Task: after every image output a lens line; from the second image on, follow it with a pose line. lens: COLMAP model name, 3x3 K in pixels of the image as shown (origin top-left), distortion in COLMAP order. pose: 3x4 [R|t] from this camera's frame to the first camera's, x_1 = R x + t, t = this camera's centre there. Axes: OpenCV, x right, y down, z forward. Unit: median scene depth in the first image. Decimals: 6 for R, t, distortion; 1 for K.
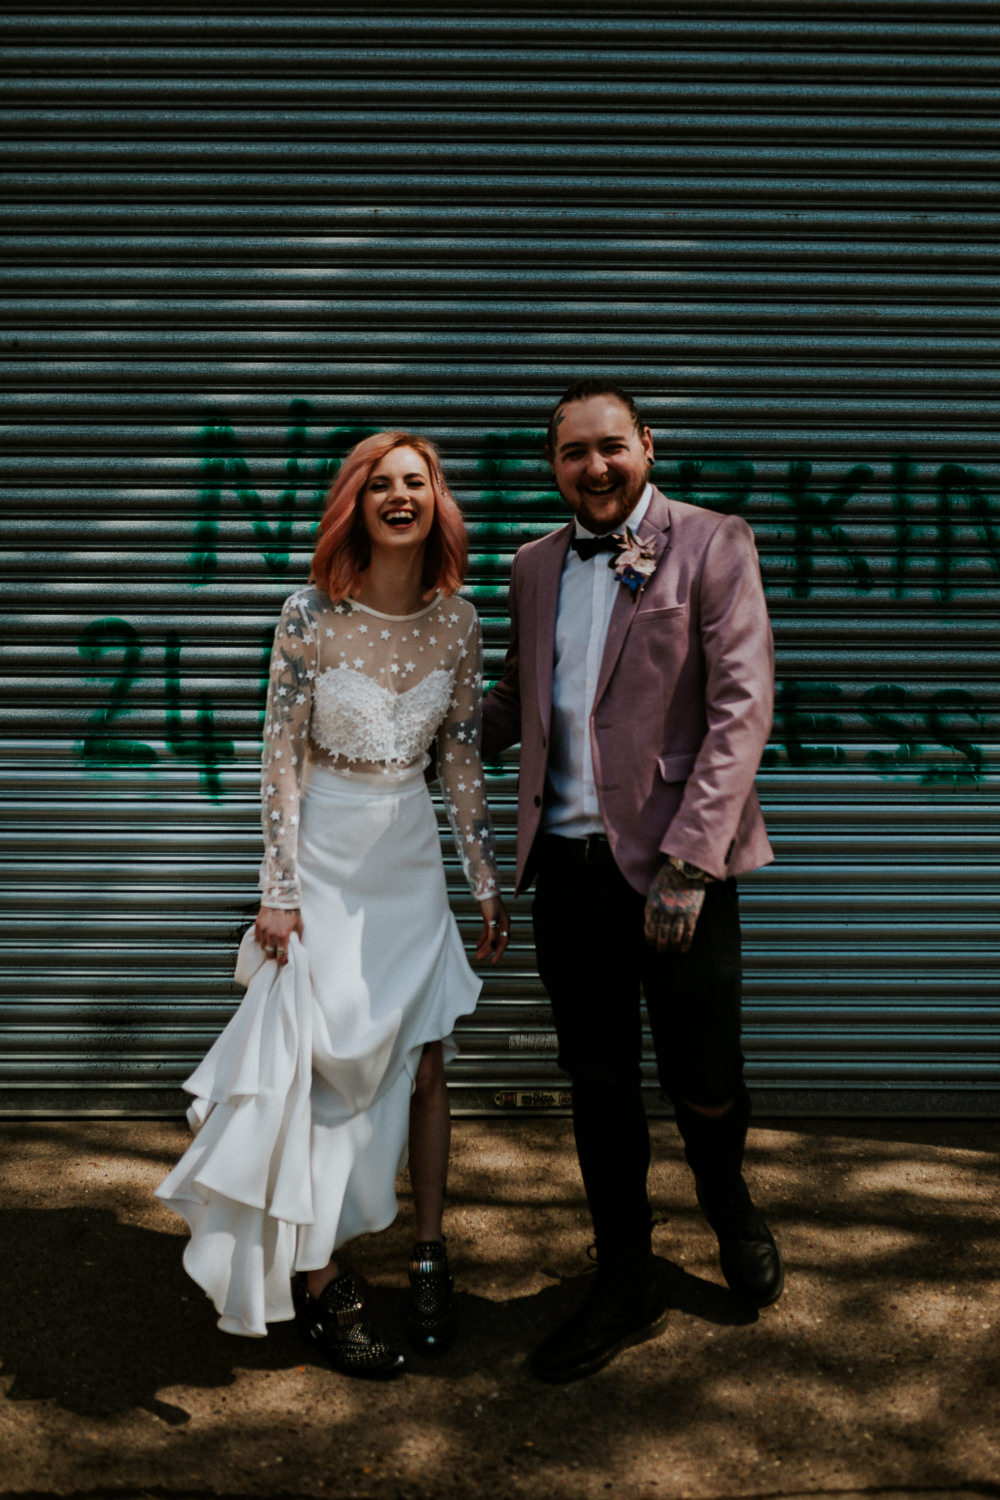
lens RADIAL K [[1728.6, 0, 529.5], [0, 1728.6, 611.7], [0, 0, 1]] dist [-0.032130, 0.000000]
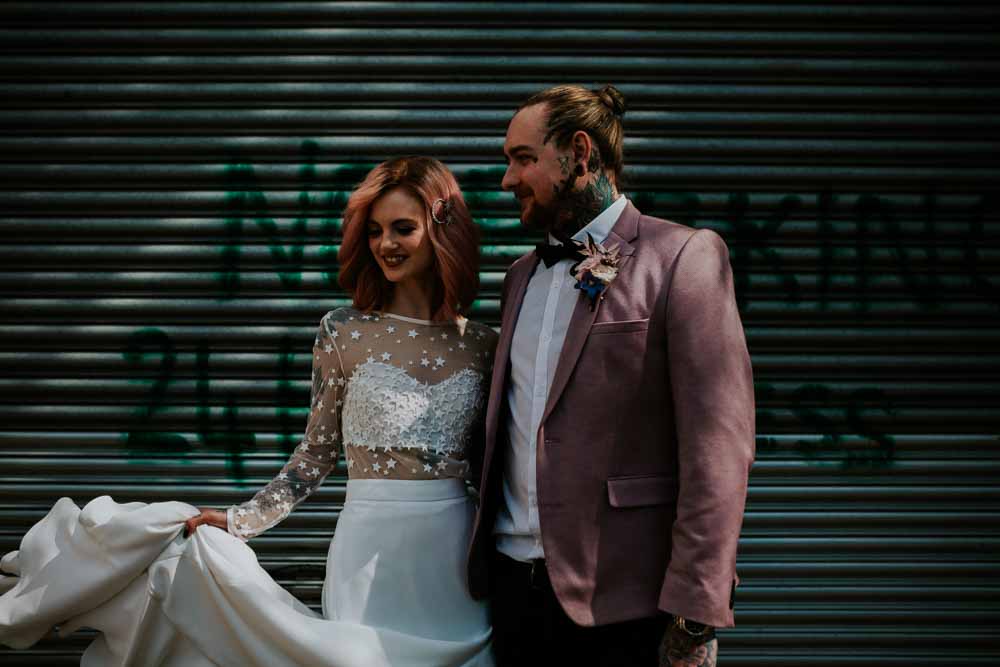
lens RADIAL K [[963.6, 0, 526.4], [0, 963.6, 326.0], [0, 0, 1]] dist [-0.023867, 0.000000]
pose [[0.999886, -0.002276, -0.014927, 0.022938], [0.002394, 0.999966, 0.007875, -0.002438], [0.014908, -0.007910, 0.999858, 0.348184]]
